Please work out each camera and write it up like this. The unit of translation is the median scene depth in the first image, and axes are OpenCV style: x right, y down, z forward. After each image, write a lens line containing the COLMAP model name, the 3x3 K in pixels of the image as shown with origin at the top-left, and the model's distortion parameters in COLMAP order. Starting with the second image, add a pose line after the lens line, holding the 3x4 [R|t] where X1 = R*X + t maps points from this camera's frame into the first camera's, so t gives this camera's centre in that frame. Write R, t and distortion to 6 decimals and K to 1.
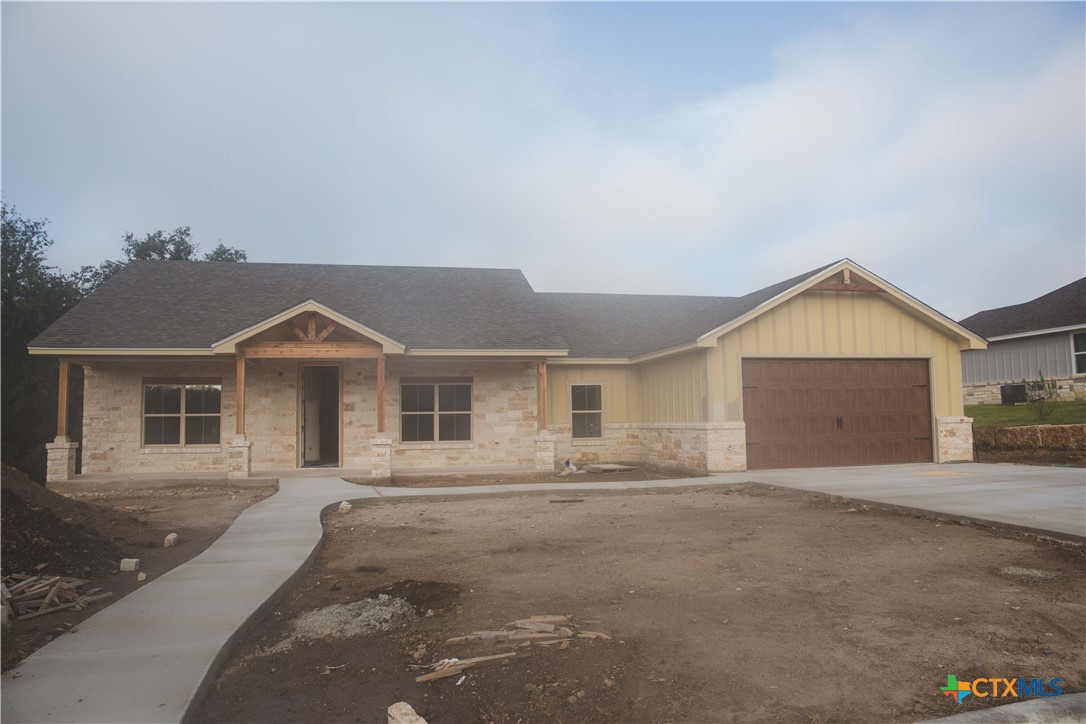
lens RADIAL K [[830.6, 0, 543.0], [0, 830.6, 362.0], [0, 0, 1]] dist [-0.004543, 0.002289]
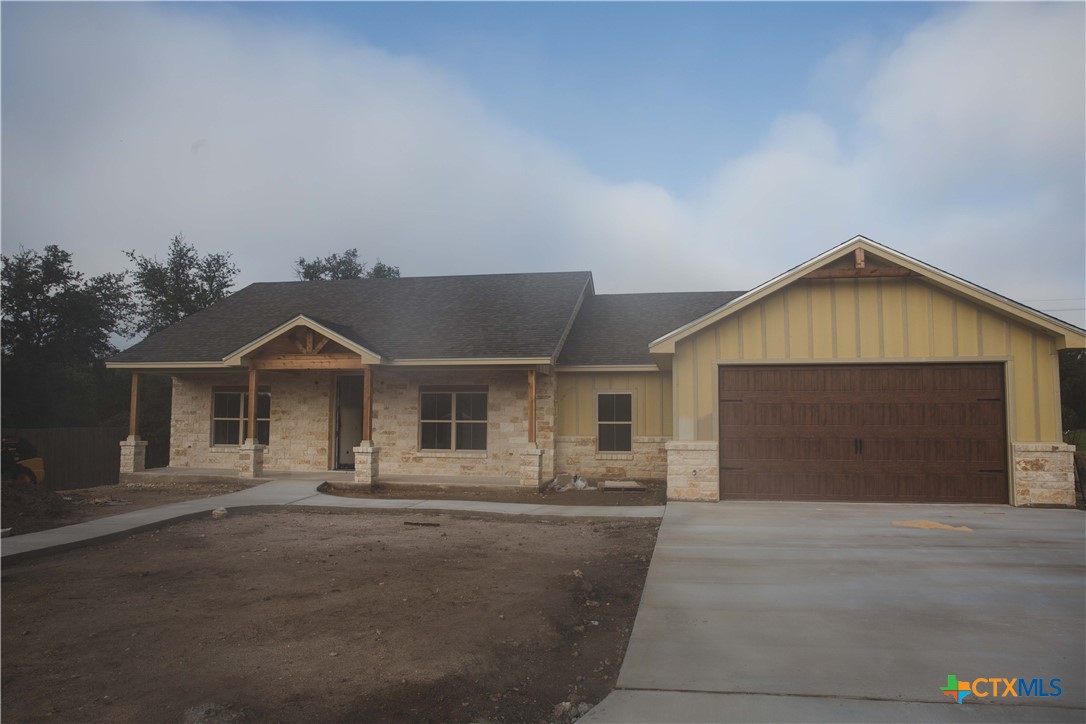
lens RADIAL K [[806.3, 0, 543.0], [0, 806.3, 362.0], [0, 0, 1]] dist [-0.013003, 0.003846]
pose [[0.898589, -0.010493, -0.438665, 0.413681], [0.012526, 0.999920, 0.001740, -0.011009], [0.438612, -0.007058, 0.898649, 0.184394]]
